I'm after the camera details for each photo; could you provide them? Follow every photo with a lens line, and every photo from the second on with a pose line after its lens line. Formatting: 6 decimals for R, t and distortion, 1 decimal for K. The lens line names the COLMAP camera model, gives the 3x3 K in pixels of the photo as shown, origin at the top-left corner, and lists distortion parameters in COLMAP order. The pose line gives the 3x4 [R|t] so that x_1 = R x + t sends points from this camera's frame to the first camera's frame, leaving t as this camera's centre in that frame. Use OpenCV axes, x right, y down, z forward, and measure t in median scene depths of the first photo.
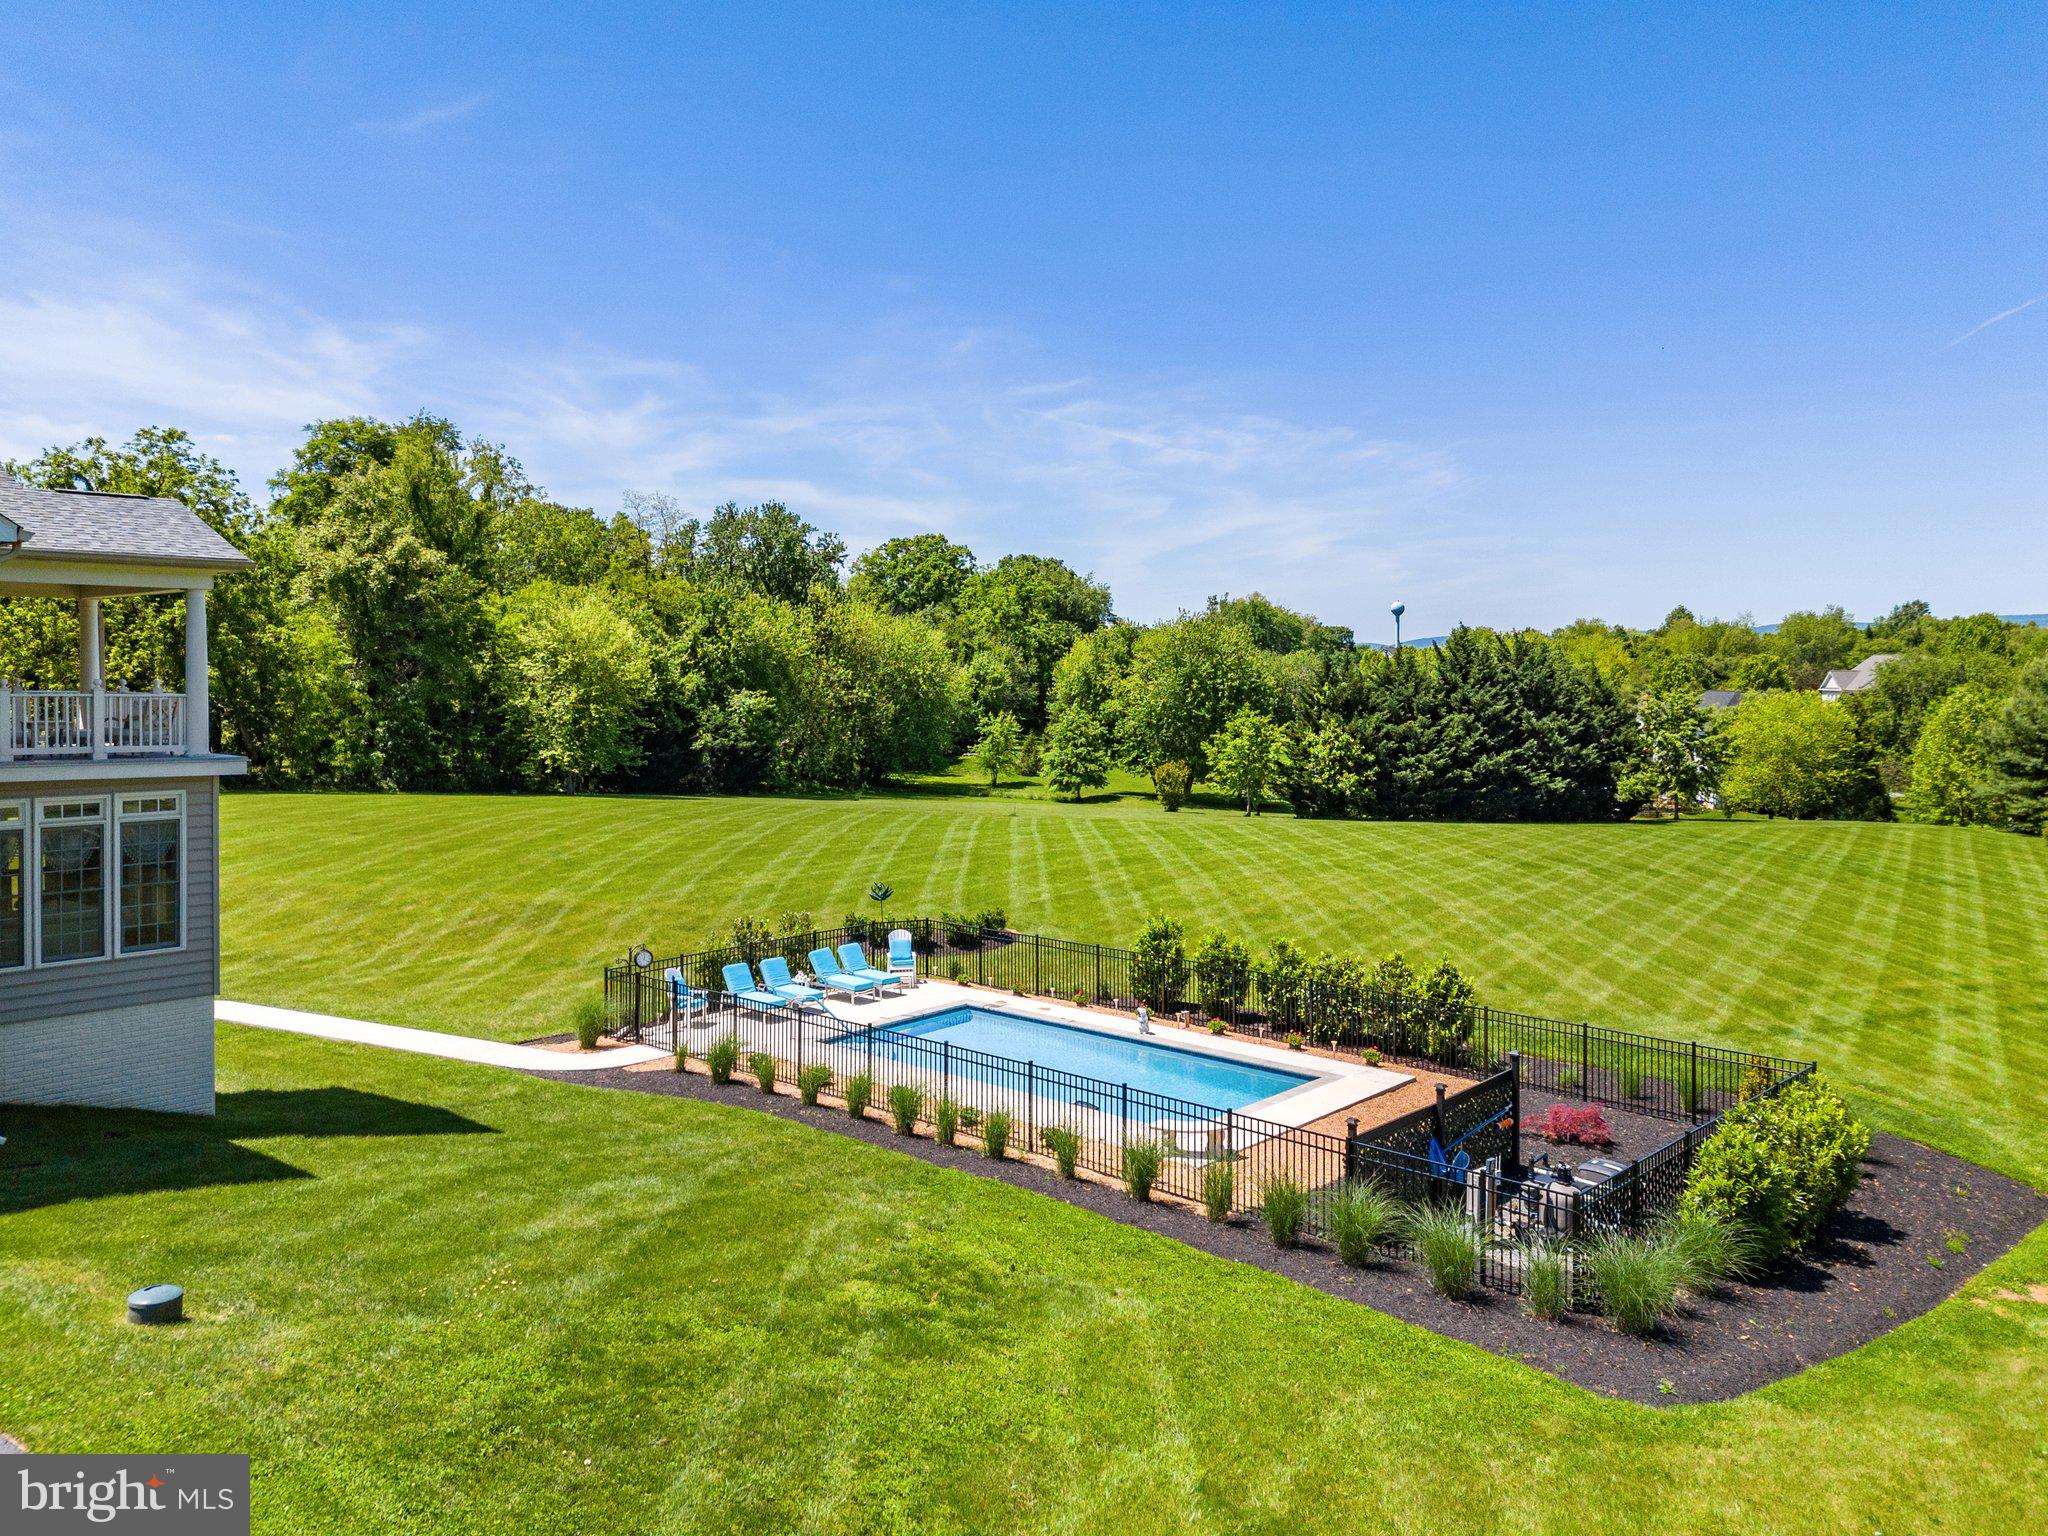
lens RADIAL K [[1476.7, 0, 1019.1], [0, 1476.7, 780.4], [0, 0, 1]] dist [0.077610, -0.080393]
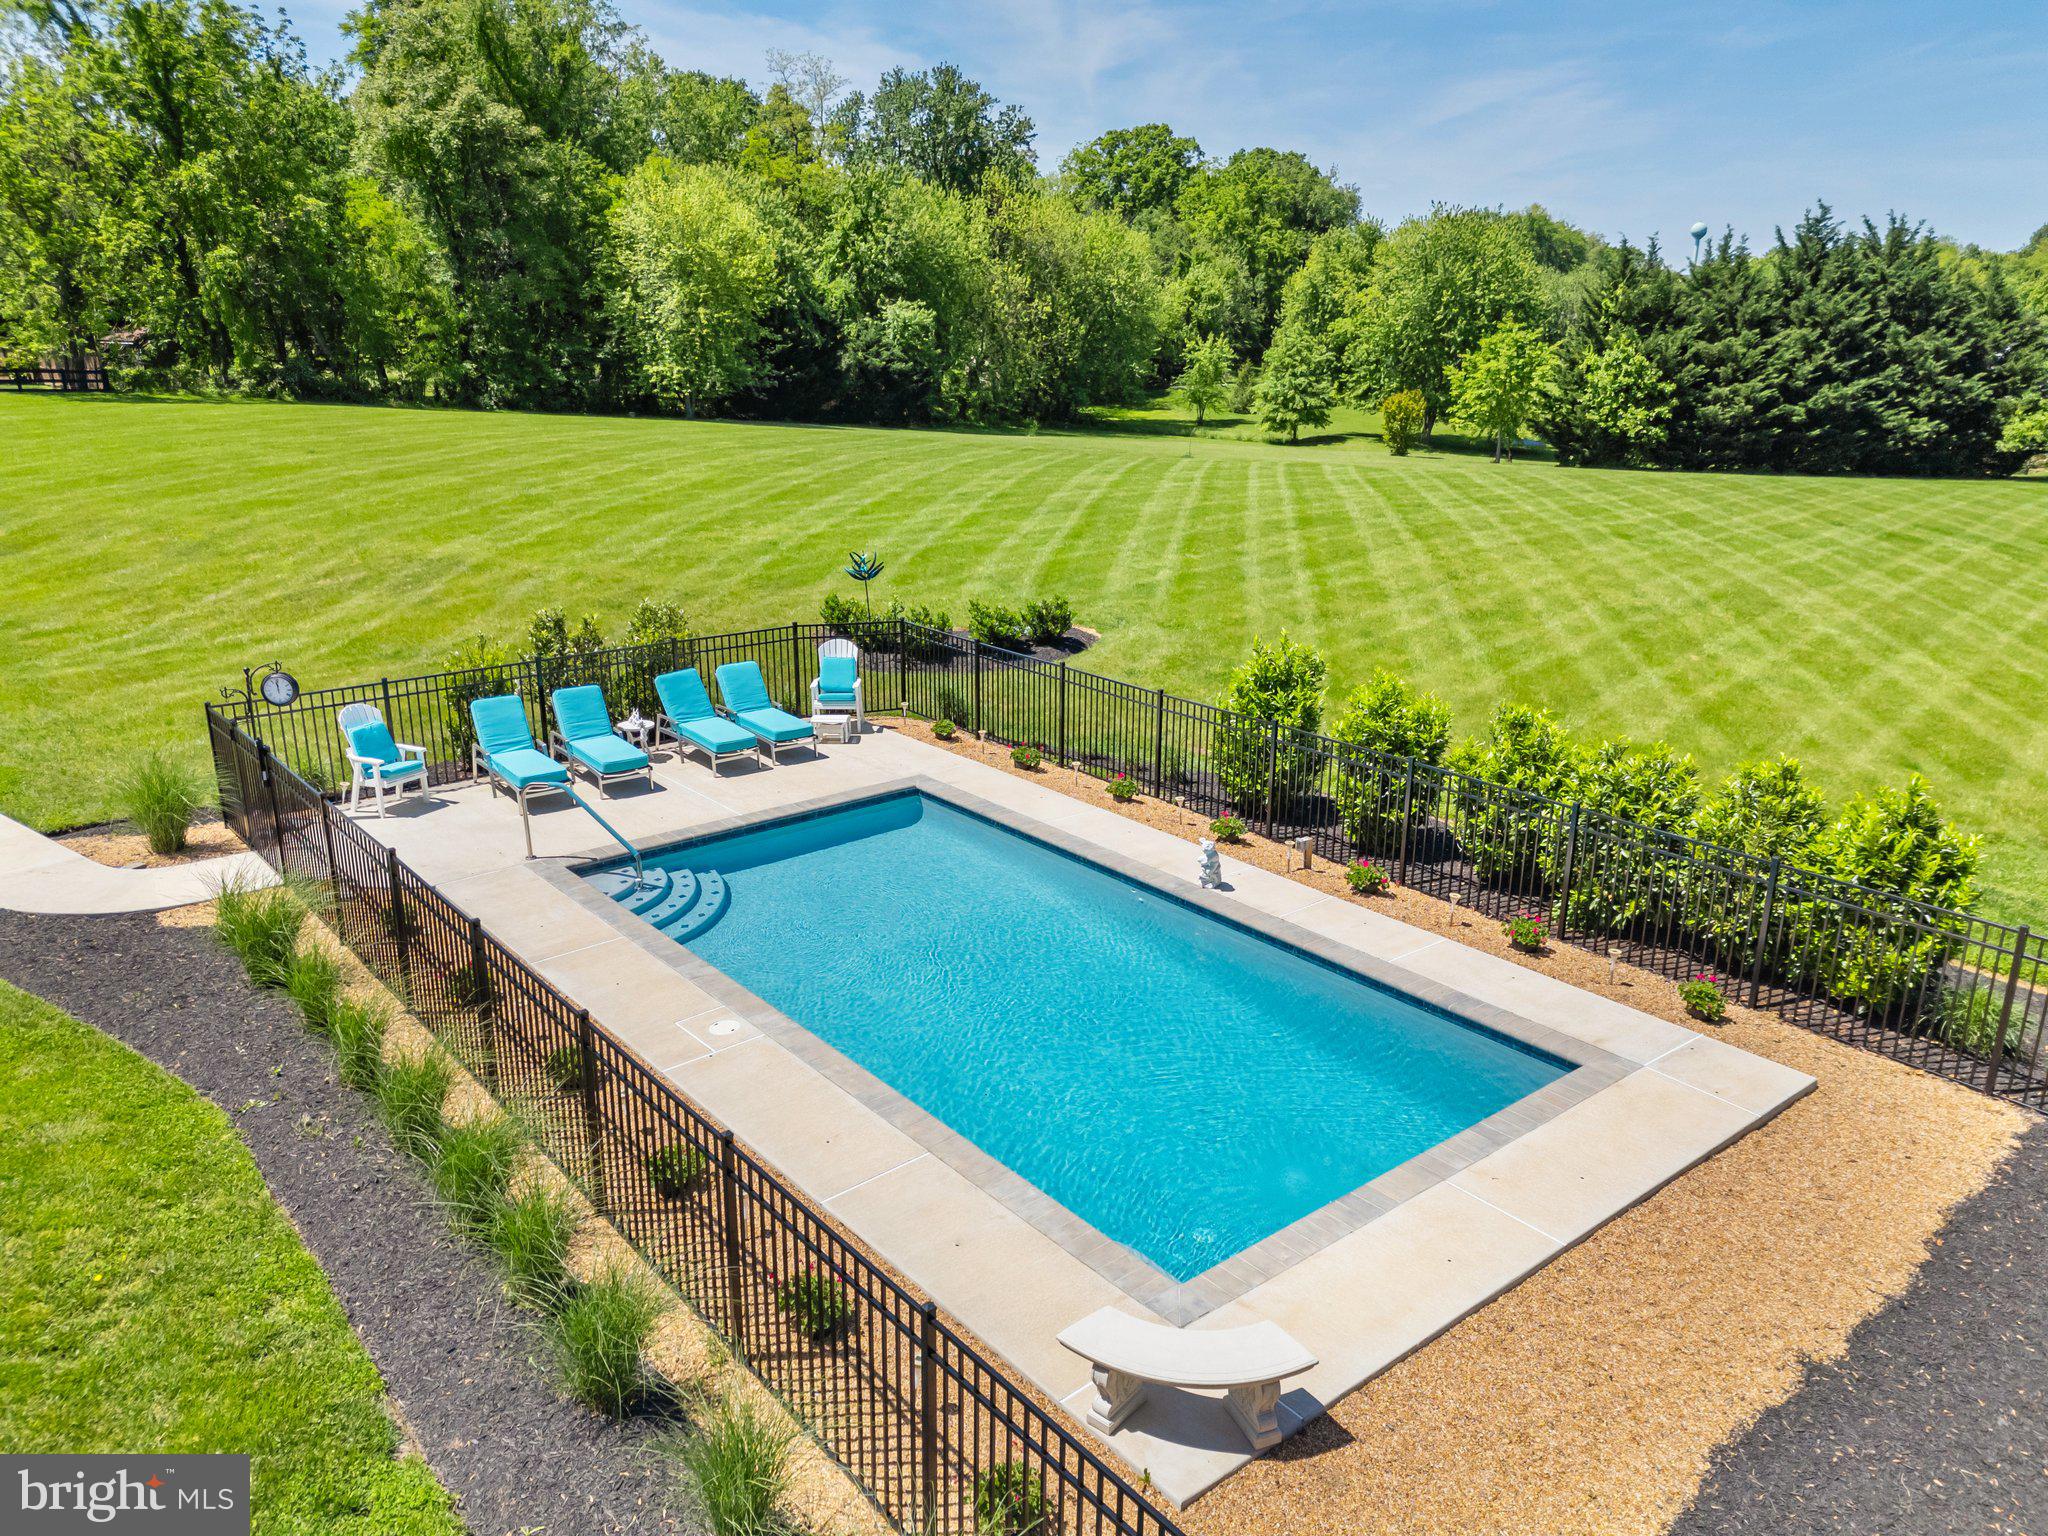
lens RADIAL K [[1476.7, 0, 1019.1], [0, 1476.7, 780.4], [0, 0, 1]] dist [0.077610, -0.080393]
pose [[0.988062, 0.054296, -0.144169, 0.025109], [-0.018905, 0.971494, 0.236310, 0.005336], [0.152890, -0.230764, 0.960923, 0.144641]]
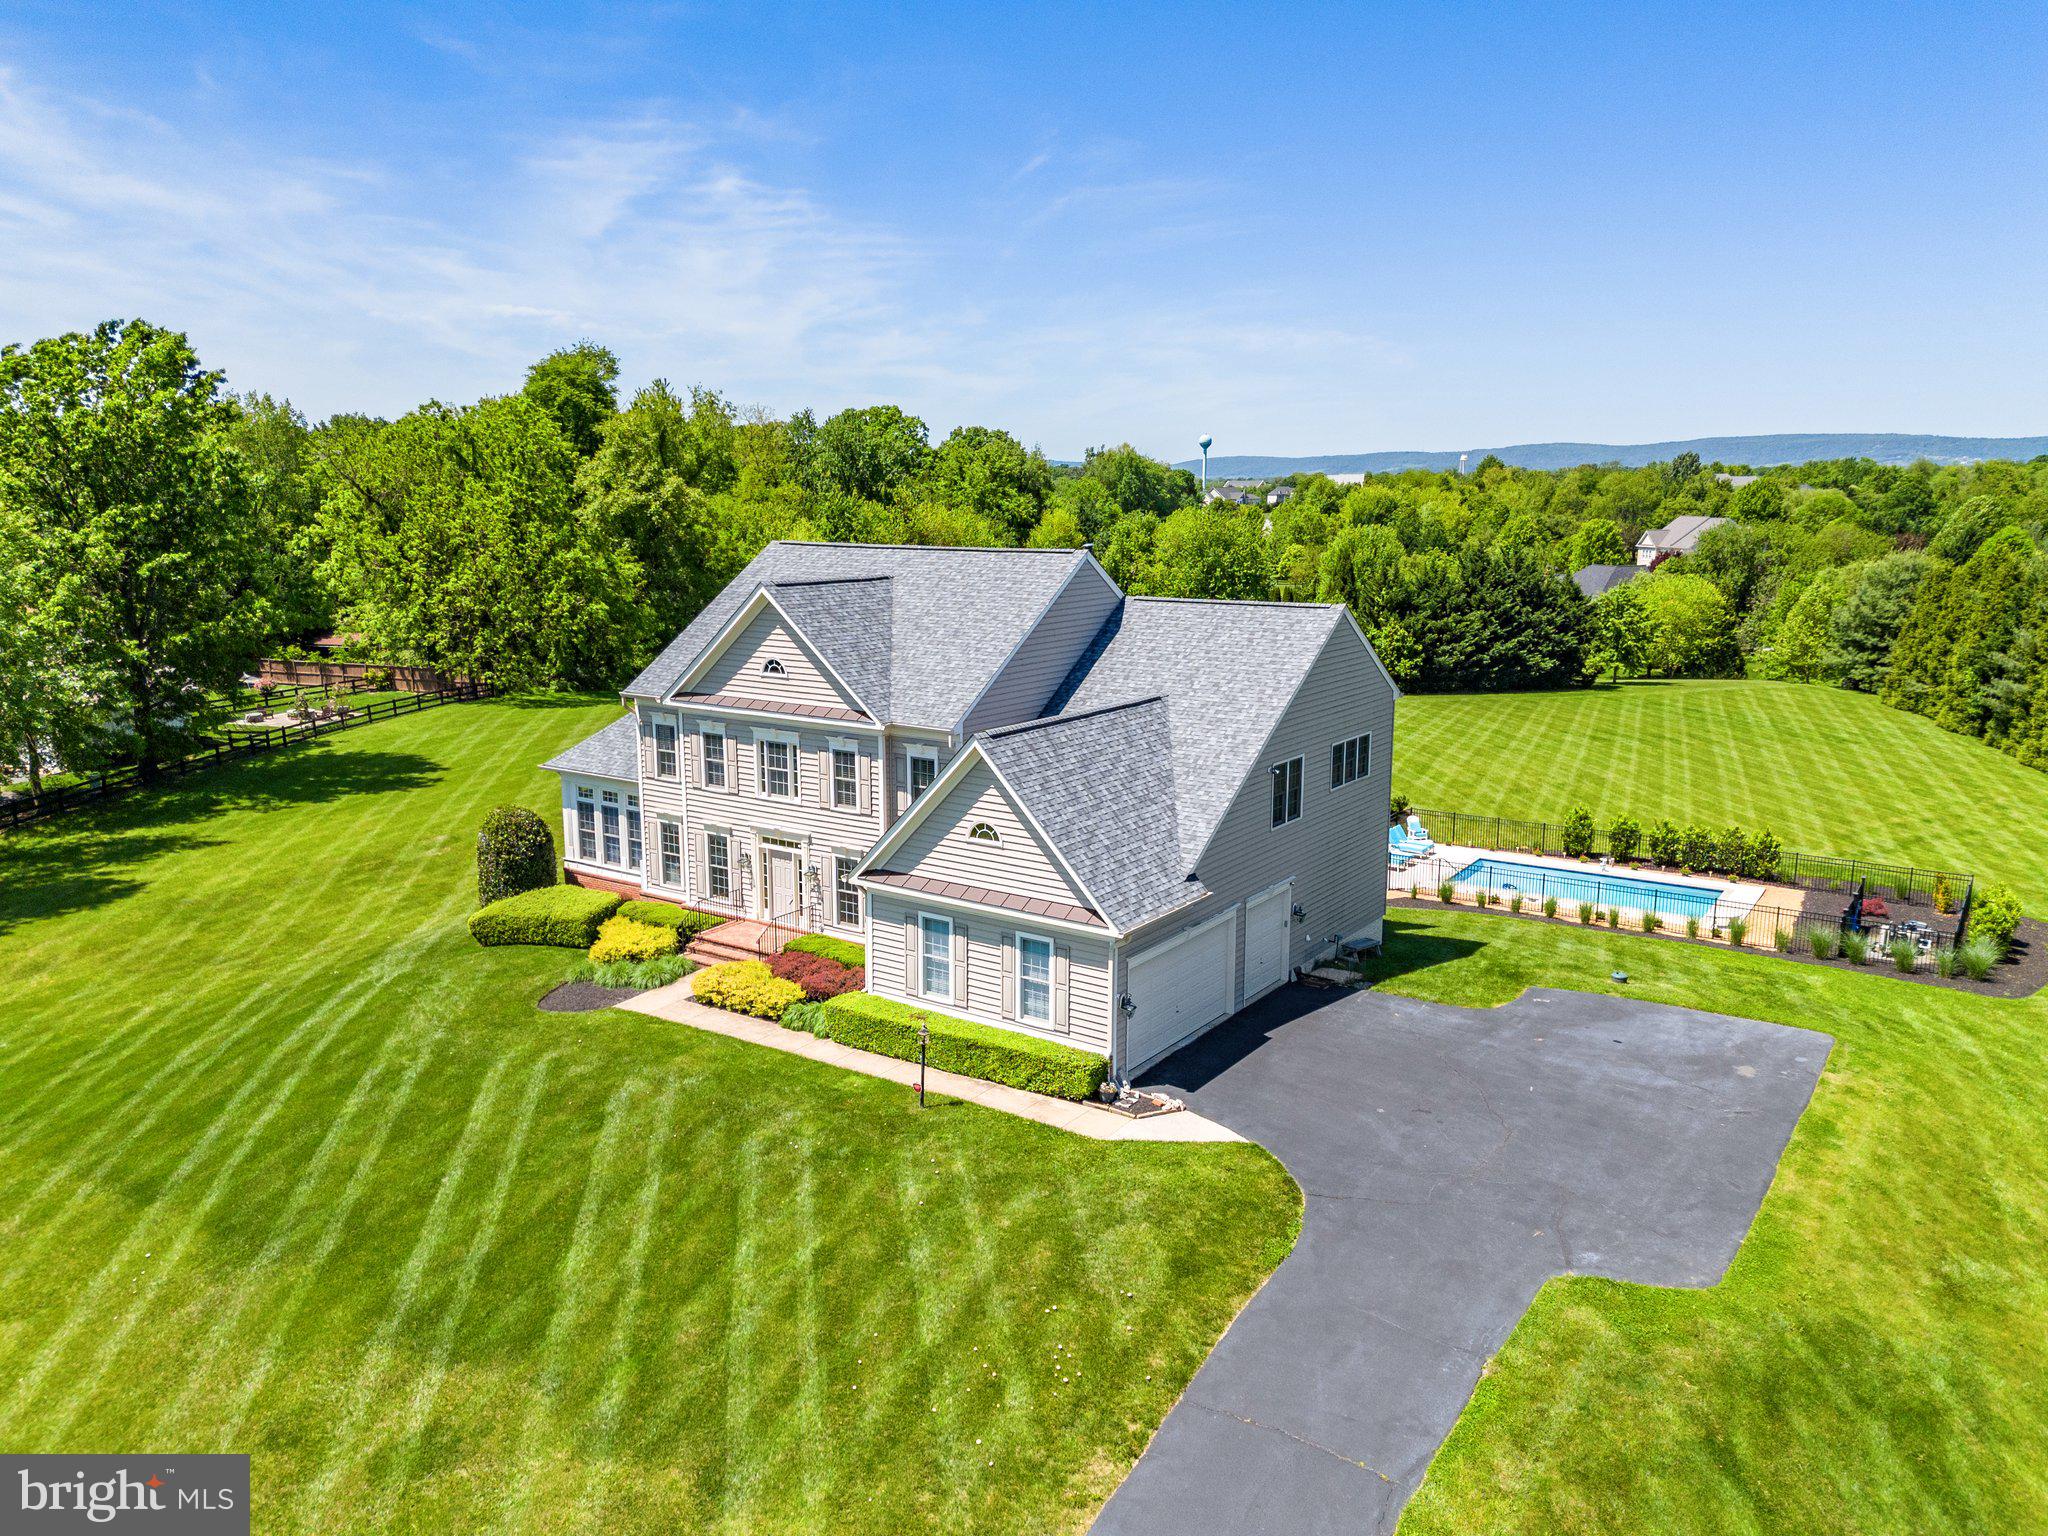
lens RADIAL K [[1476.7, 0, 1019.1], [0, 1476.7, 780.4], [0, 0, 1]] dist [0.077610, -0.080393]
pose [[0.988326, -0.028311, 0.149702, -0.297256], [0.010015, 0.992531, 0.121582, -0.058429], [-0.152026, -0.118664, 0.981227, -0.237076]]
